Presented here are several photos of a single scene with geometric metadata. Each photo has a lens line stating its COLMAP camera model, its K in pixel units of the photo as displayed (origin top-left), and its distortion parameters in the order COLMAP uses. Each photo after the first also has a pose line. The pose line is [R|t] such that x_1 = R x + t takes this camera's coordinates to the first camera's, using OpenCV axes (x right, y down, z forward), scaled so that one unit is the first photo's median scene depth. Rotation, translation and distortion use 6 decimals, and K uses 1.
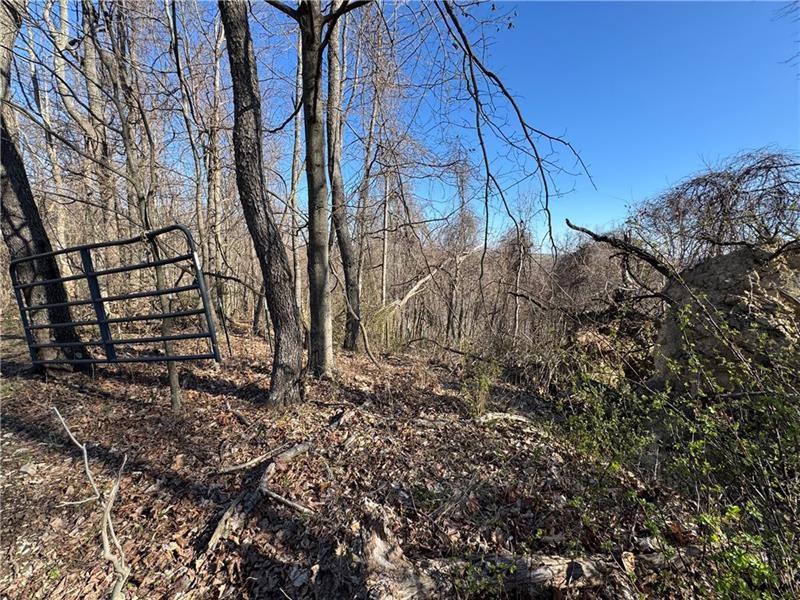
lens RADIAL K [[328.9, 0, 400.0], [0, 328.9, 300.0], [0, 0, 1]] dist [-0.001454, -0.000052]
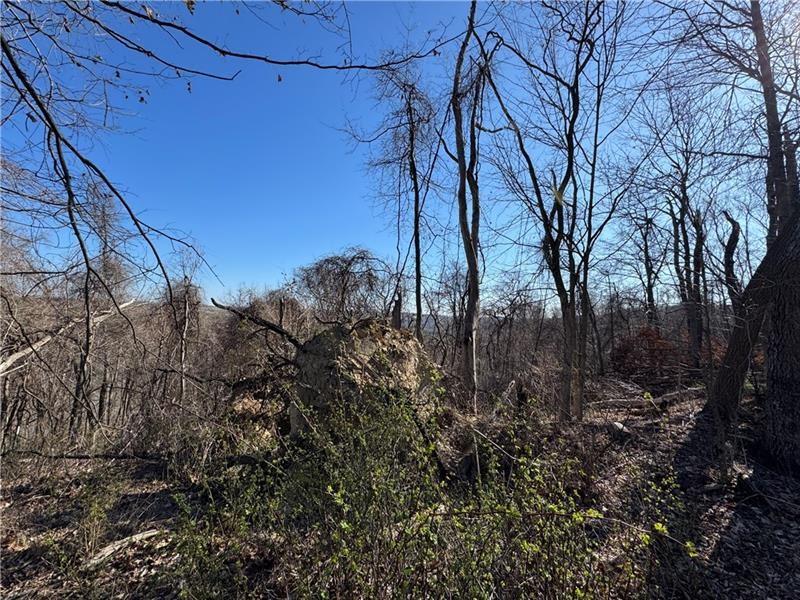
lens RADIAL K [[328.9, 0, 400.0], [0, 328.9, 300.0], [0, 0, 1]] dist [-0.001454, -0.000052]
pose [[0.613527, 0.022648, 0.789349, 0.056082], [0.101493, 0.989037, -0.107264, -0.075037], [-0.783124, 0.145923, 0.604502, -0.103587]]
